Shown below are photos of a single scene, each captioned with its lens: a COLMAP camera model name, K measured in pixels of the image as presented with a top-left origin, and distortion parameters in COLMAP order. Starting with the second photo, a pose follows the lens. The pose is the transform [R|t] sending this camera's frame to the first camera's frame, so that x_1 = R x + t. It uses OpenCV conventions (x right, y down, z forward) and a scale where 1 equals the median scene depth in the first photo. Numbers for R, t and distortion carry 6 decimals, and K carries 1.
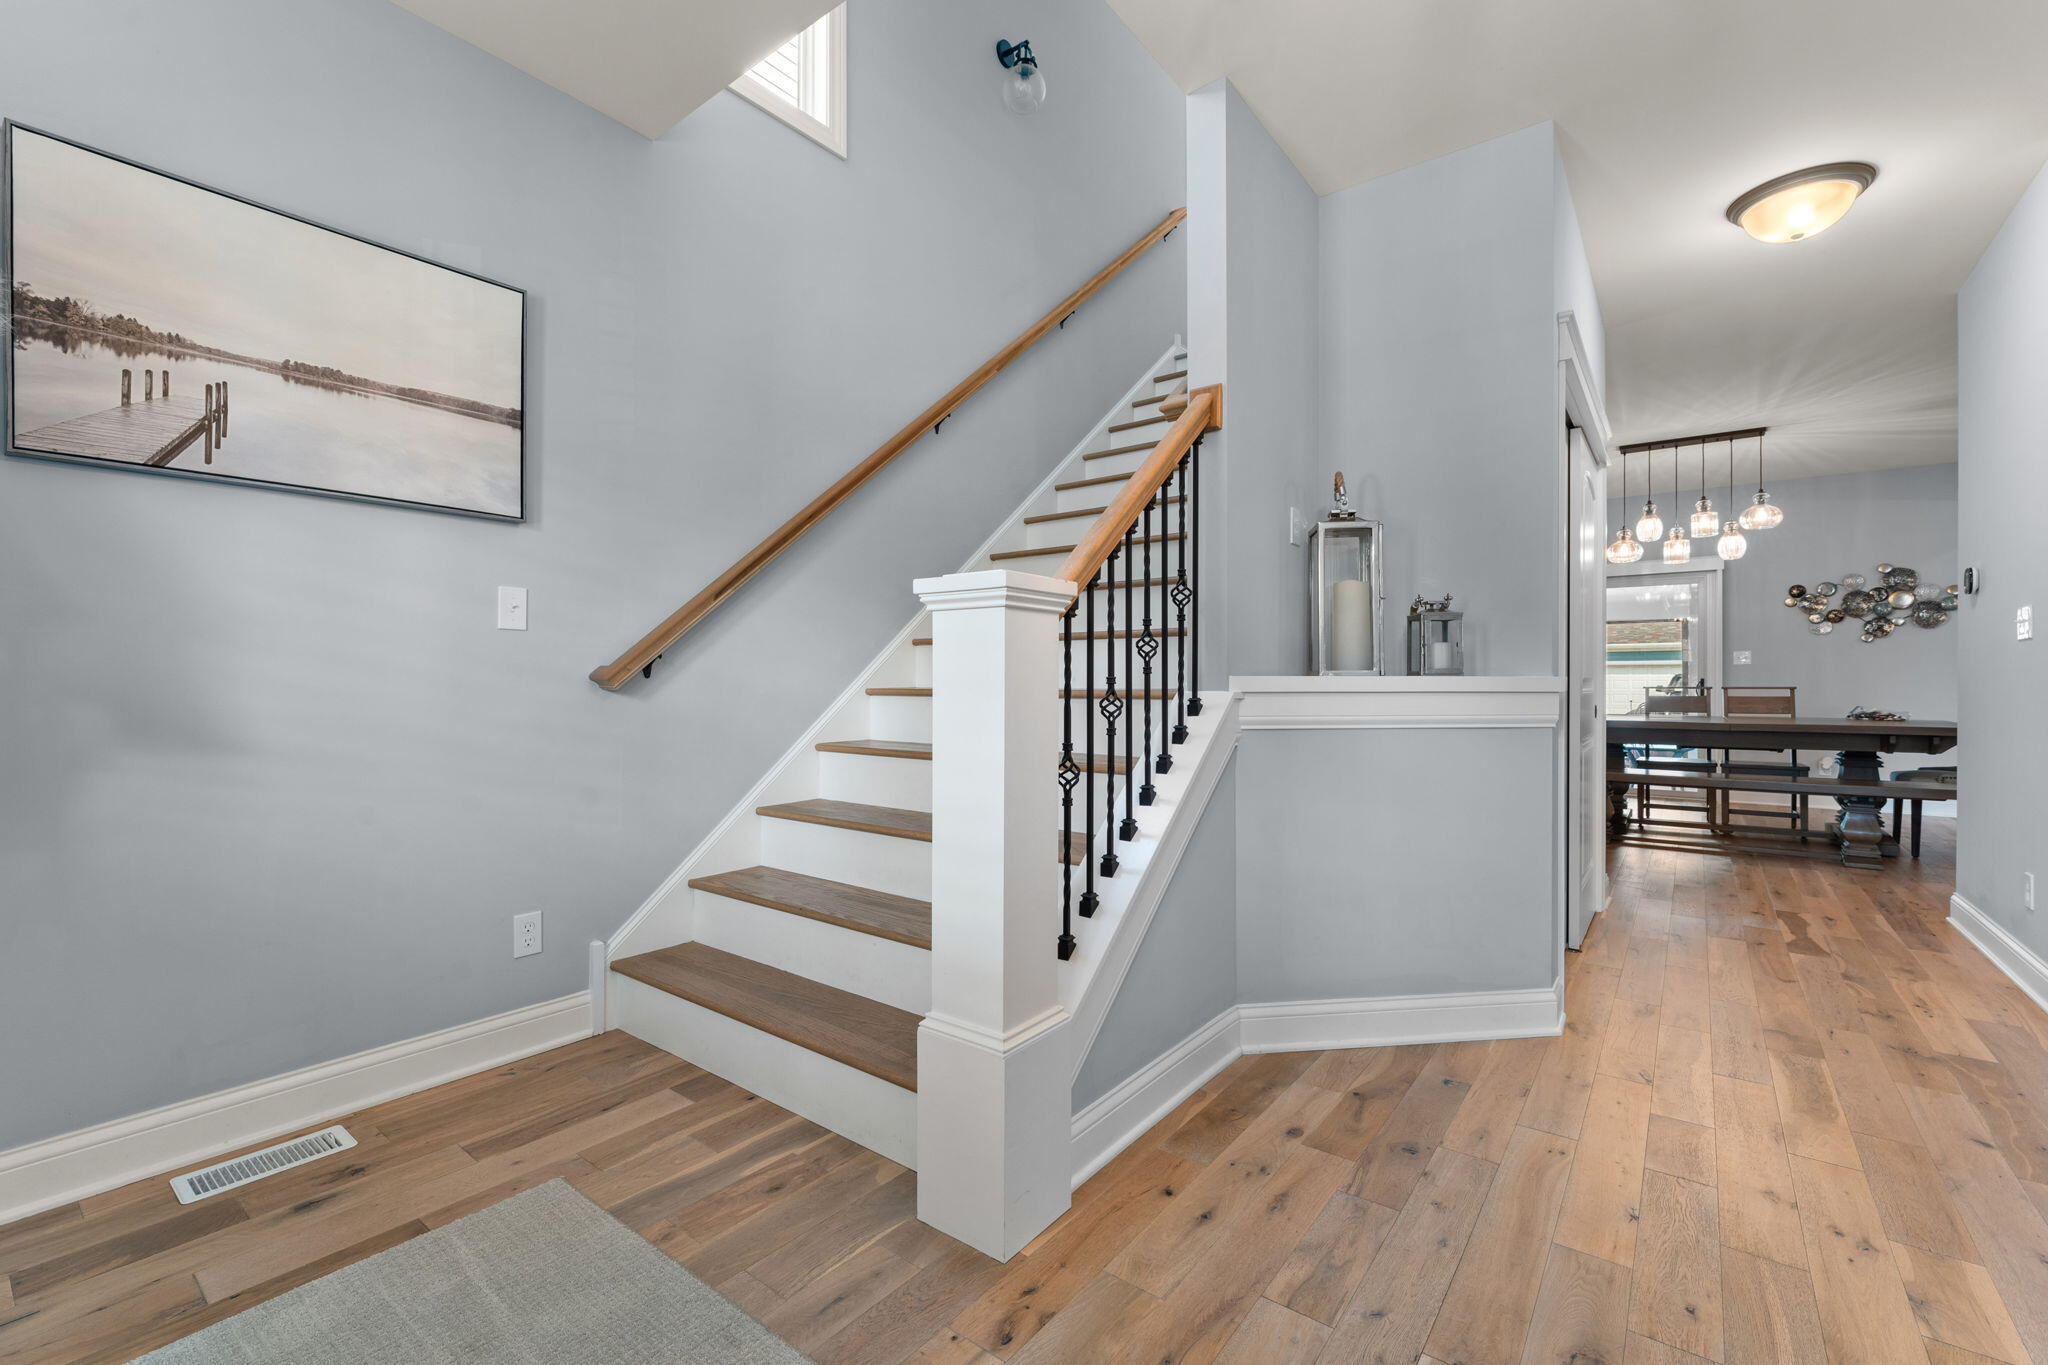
lens RADIAL K [[883.5, 0, 1004.2], [0, 883.5, 689.9], [0, 0, 1]] dist [-0.002110, 0.000977]
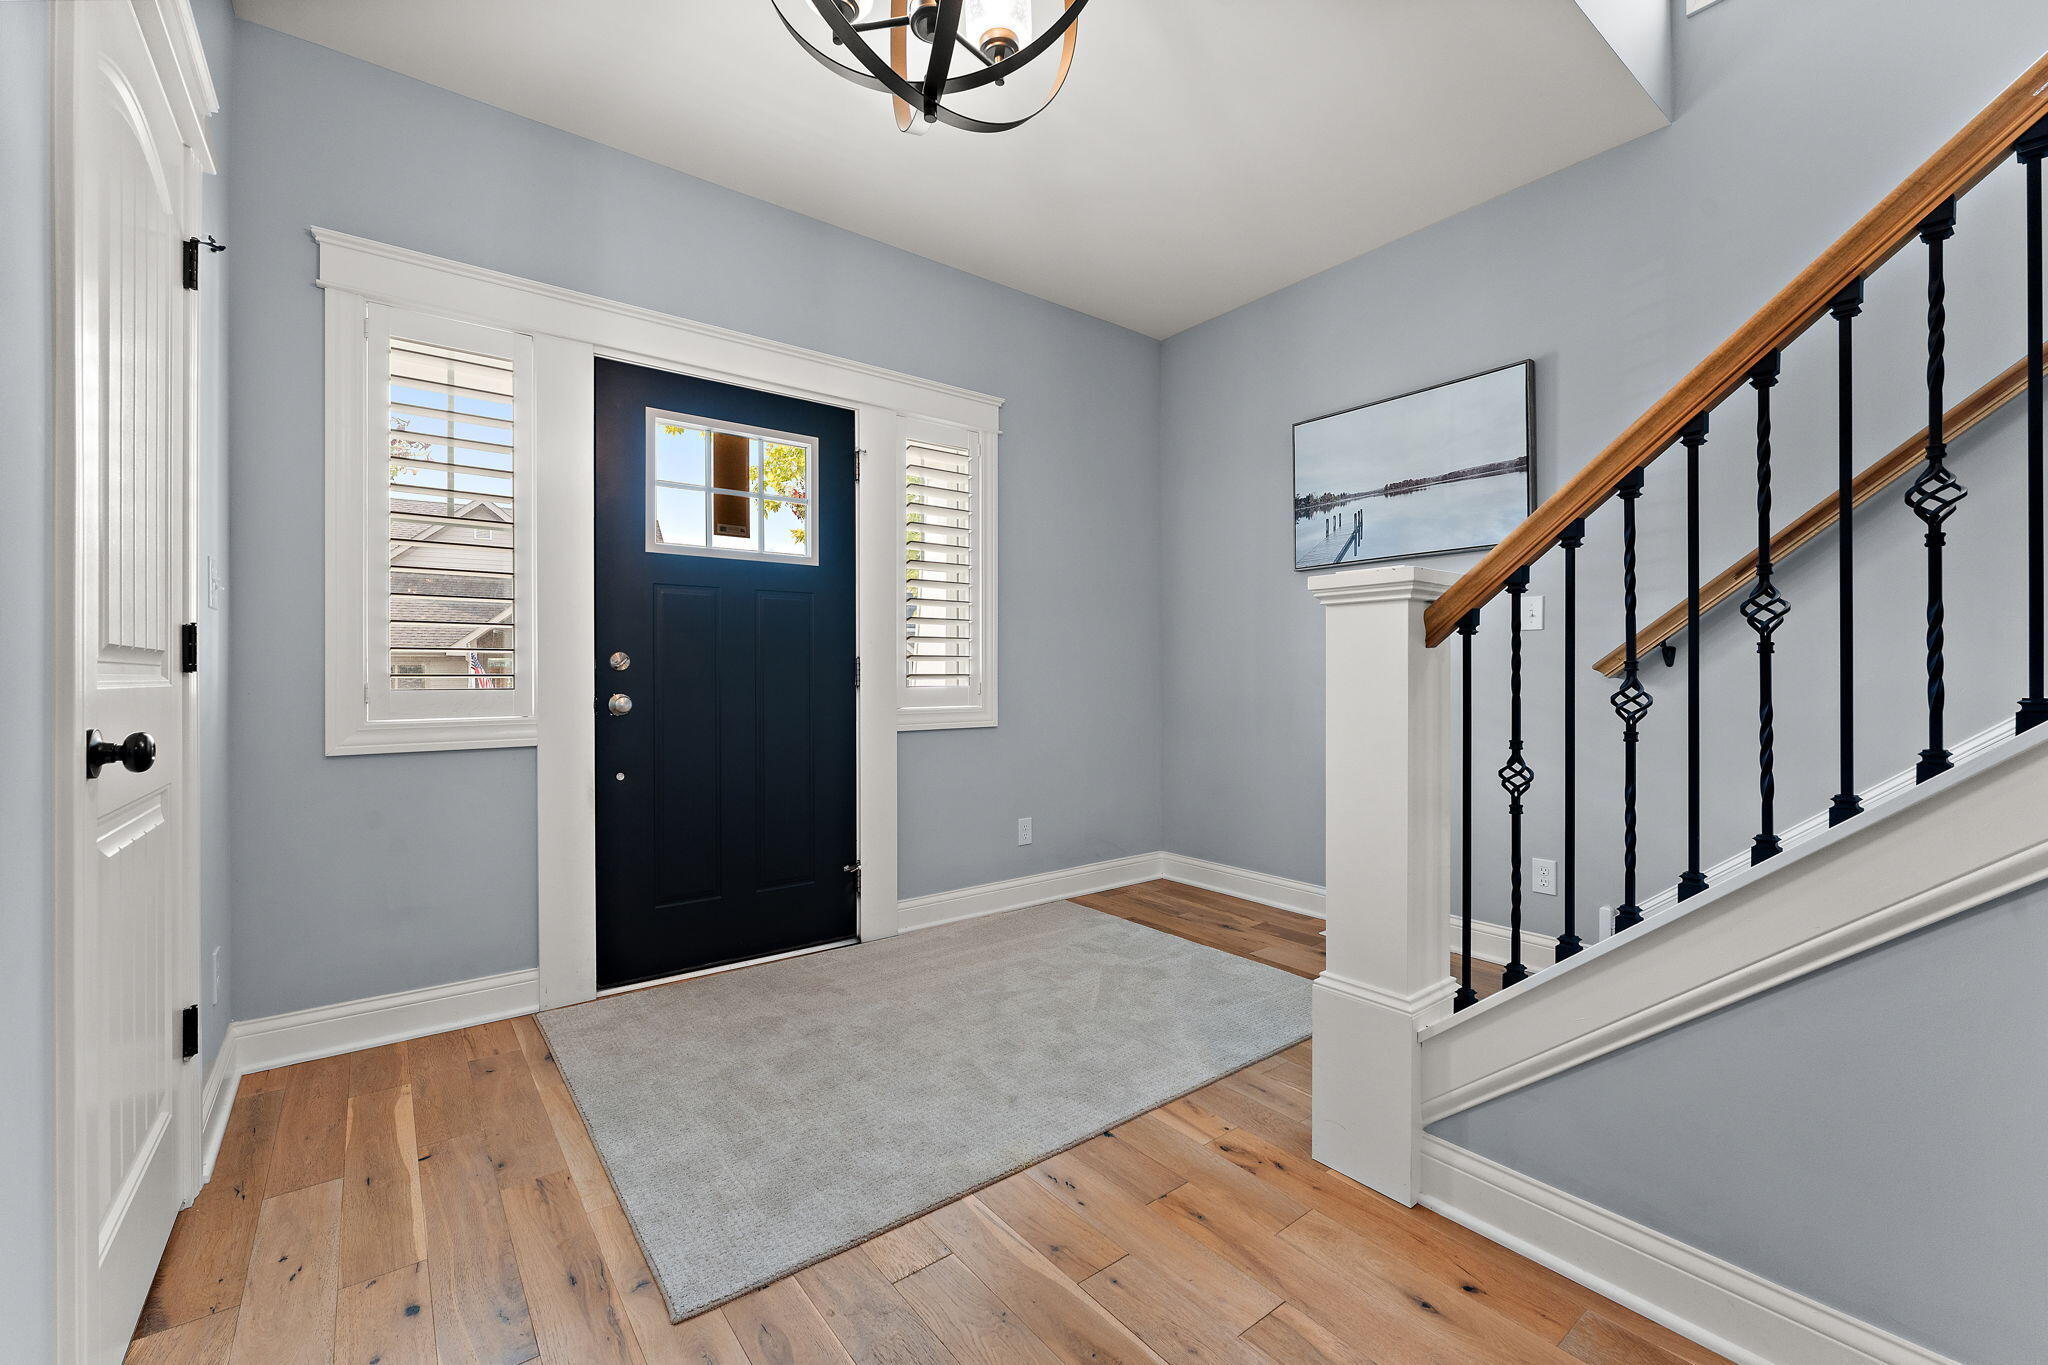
lens RADIAL K [[860.2, 0, 1030.8], [0, 860.2, 674.7], [0, 0, 1]] dist [-0.002207, 0.000051]
pose [[-0.245796, 0.003013, -0.969317, 1.079018], [-0.001801, 0.999992, 0.003565, -0.008504], [0.969320, 0.002622, -0.245788, 0.808256]]
